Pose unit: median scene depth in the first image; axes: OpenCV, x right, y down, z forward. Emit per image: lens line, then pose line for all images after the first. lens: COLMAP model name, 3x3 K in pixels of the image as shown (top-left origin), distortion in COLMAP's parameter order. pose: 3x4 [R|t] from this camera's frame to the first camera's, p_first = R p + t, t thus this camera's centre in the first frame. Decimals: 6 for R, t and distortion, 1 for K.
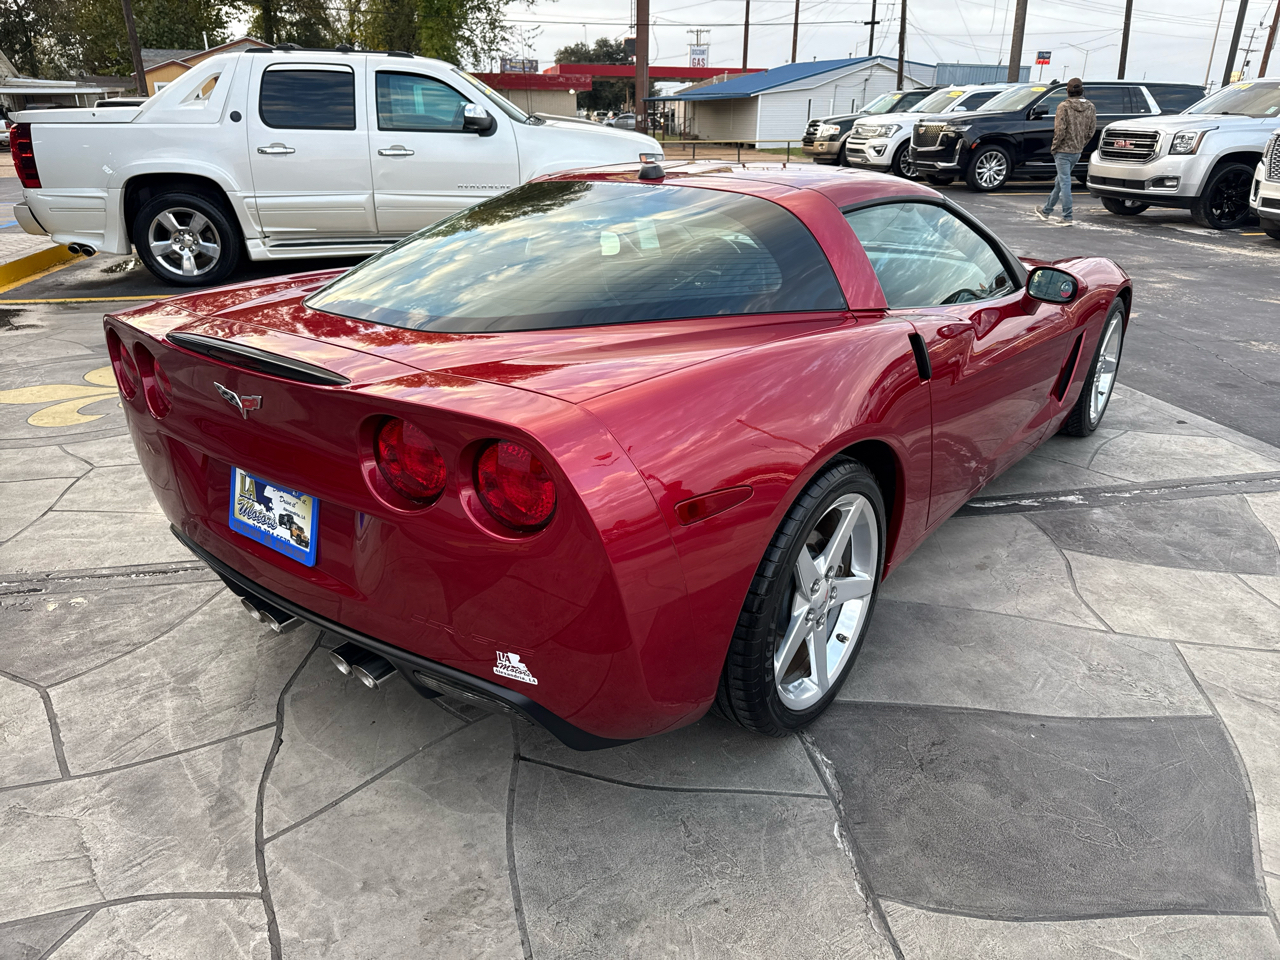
lens RADIAL K [[903.5, 0, 643.5], [0, 903.5, 485.4], [0, 0, 1]] dist [0.030986, -0.041221]
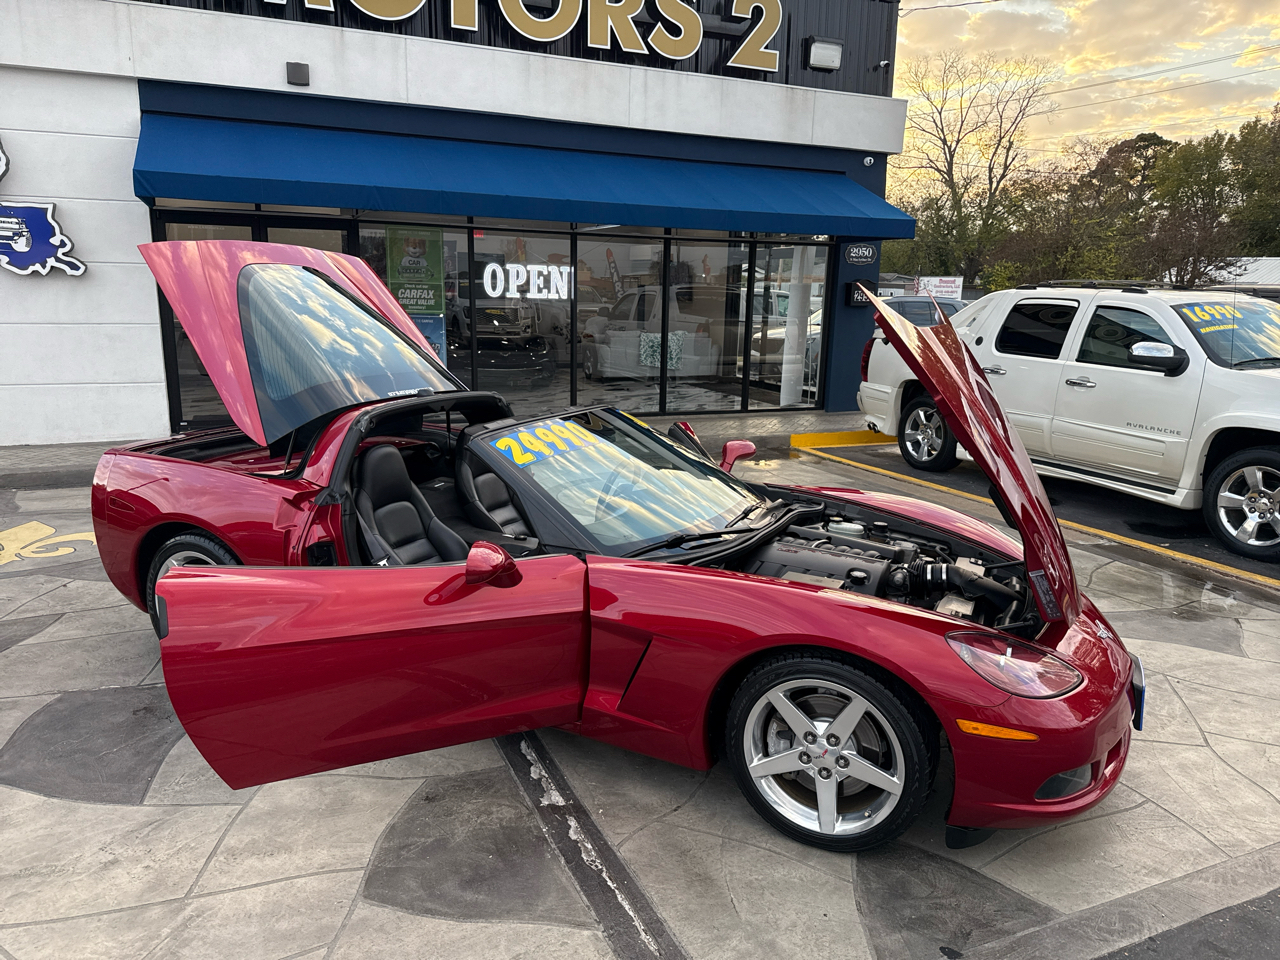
lens RADIAL K [[903.5, 0, 631.6], [0, 903.5, 479.8], [0, 0, 1]] dist [0.030986, -0.041221]
pose [[0.214956, 0.194045, -0.957152, 1.489771], [-0.388051, 0.916346, 0.098623, -0.451798], [0.896220, 0.350225, 0.272274, 0.840463]]
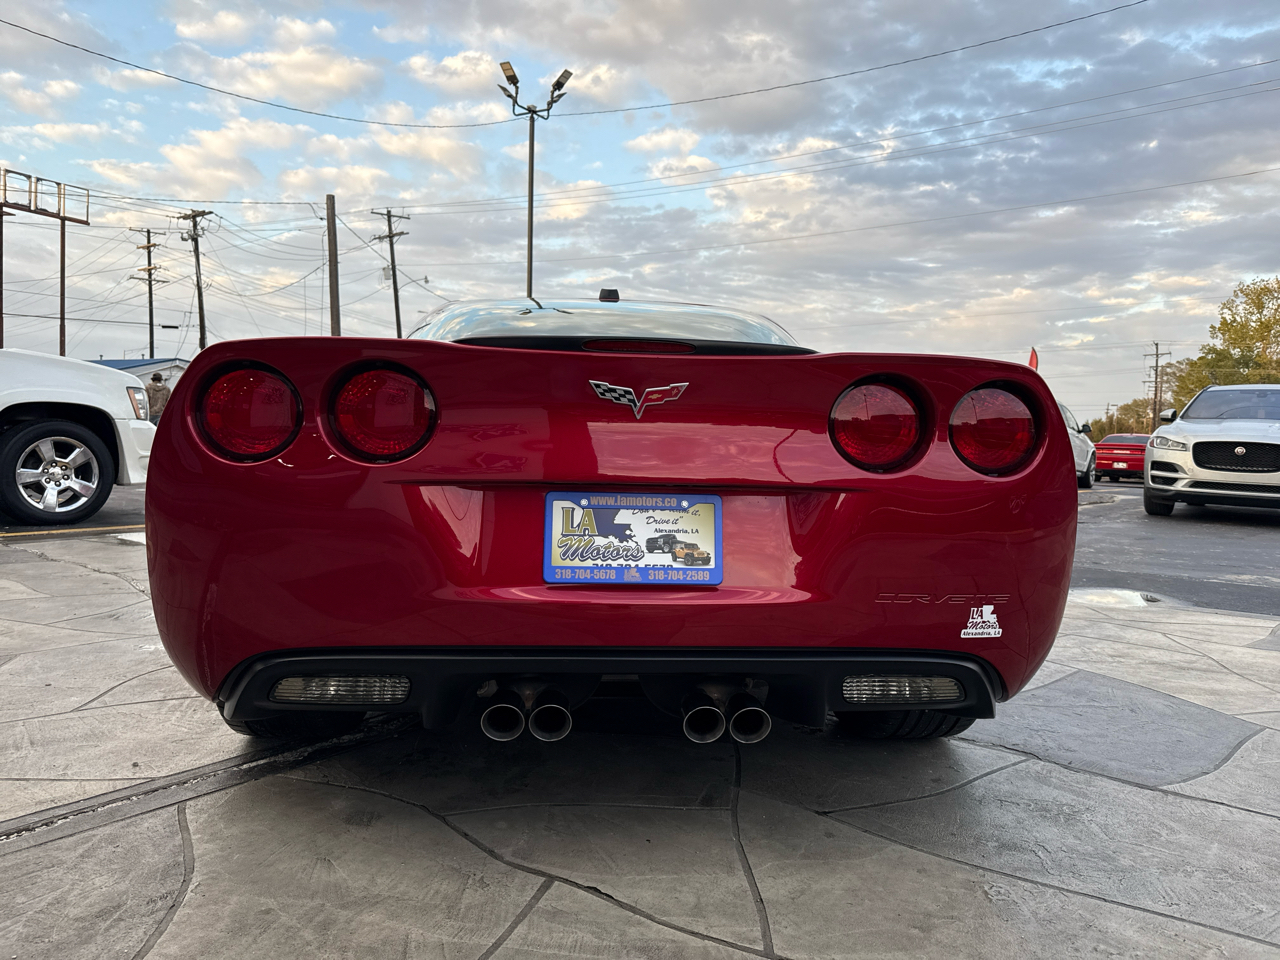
lens RADIAL K [[903.5, 0, 637.3], [0, 903.5, 479.3], [0, 0, 1]] dist [0.030986, -0.041221]
pose [[0.742794, -0.017863, 0.669282, -0.613204], [0.233087, 0.944008, -0.233494, 0.109040], [-0.627637, 0.329439, 0.705367, 0.258430]]
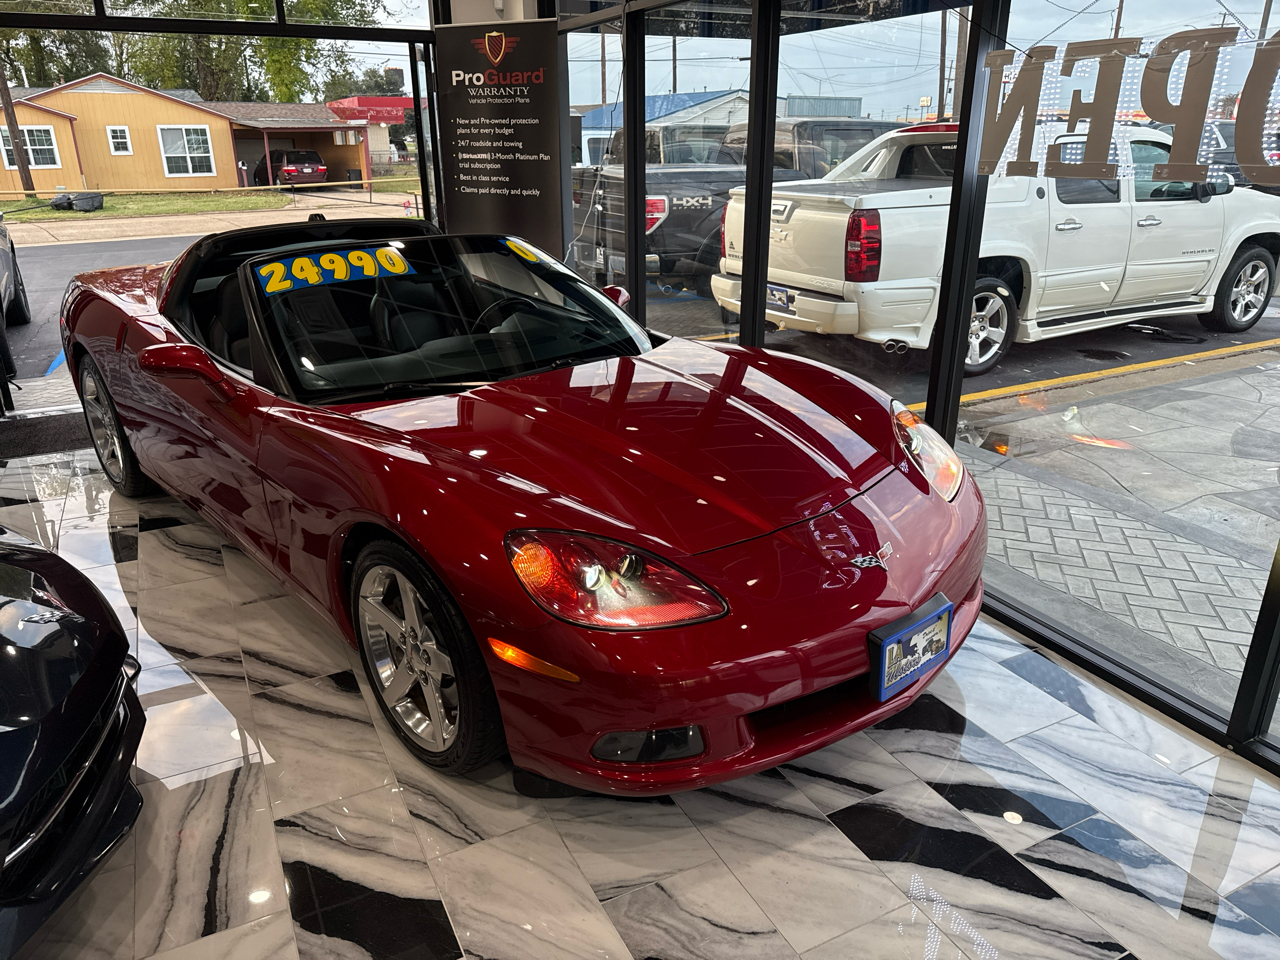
lens RADIAL K [[903.5, 0, 635.4], [0, 903.5, 483.7], [0, 0, 1]] dist [0.030986, -0.041221]
pose [[0.961672, -0.113468, 0.249623, -2.754245], [0.120119, 0.992693, -0.011523, -0.360619], [-0.246491, 0.041066, 0.968275, 0.502731]]
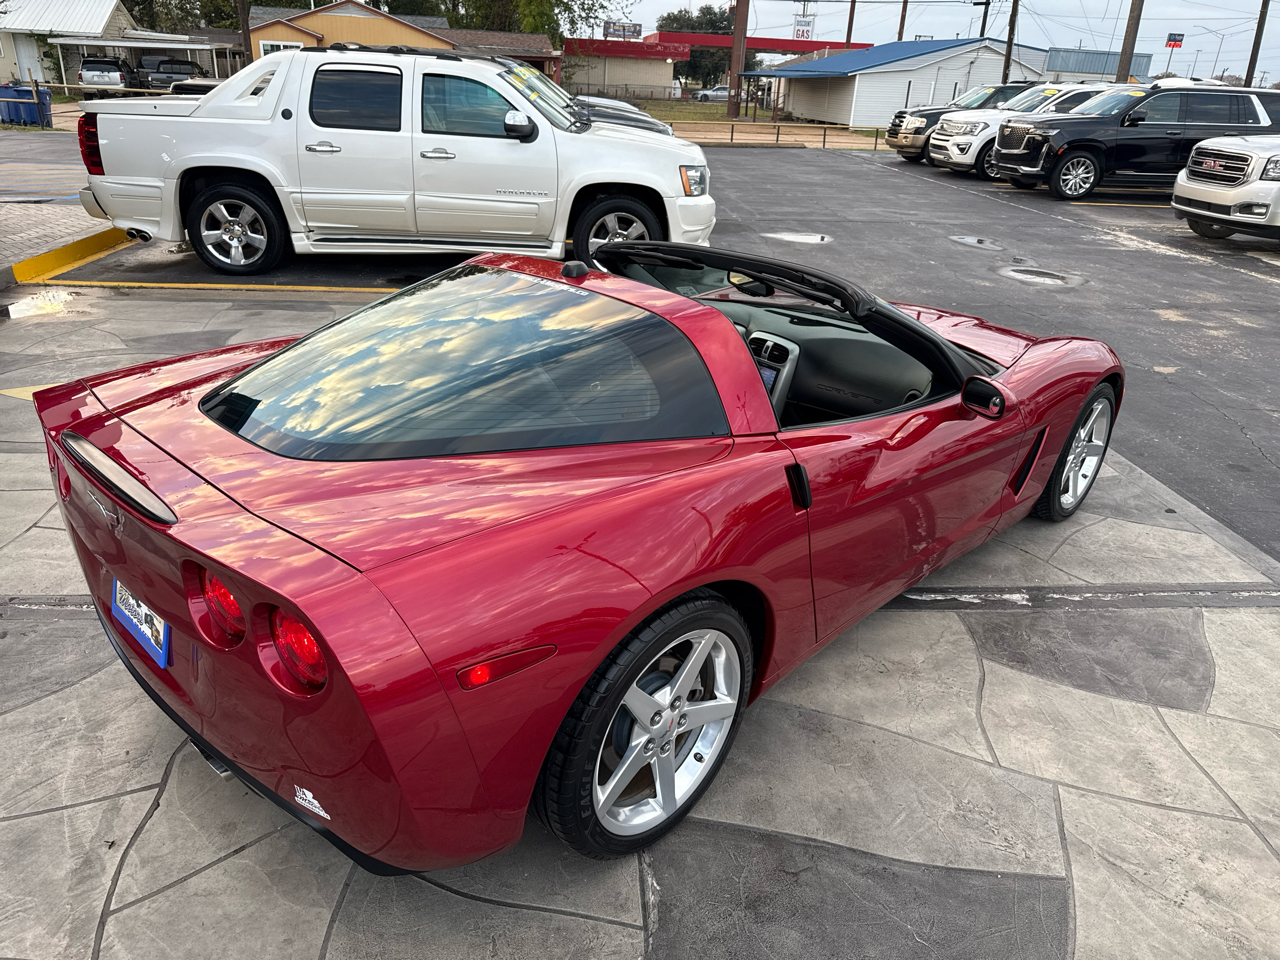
lens RADIAL K [[903.5, 0, 633.5], [0, 903.5, 483.9], [0, 0, 1]] dist [0.030986, -0.041221]
pose [[0.992994, 0.078646, -0.088188, 0.162962], [-0.075930, 0.996542, 0.033744, -0.127754], [0.090537, -0.026812, 0.995532, -0.008113]]
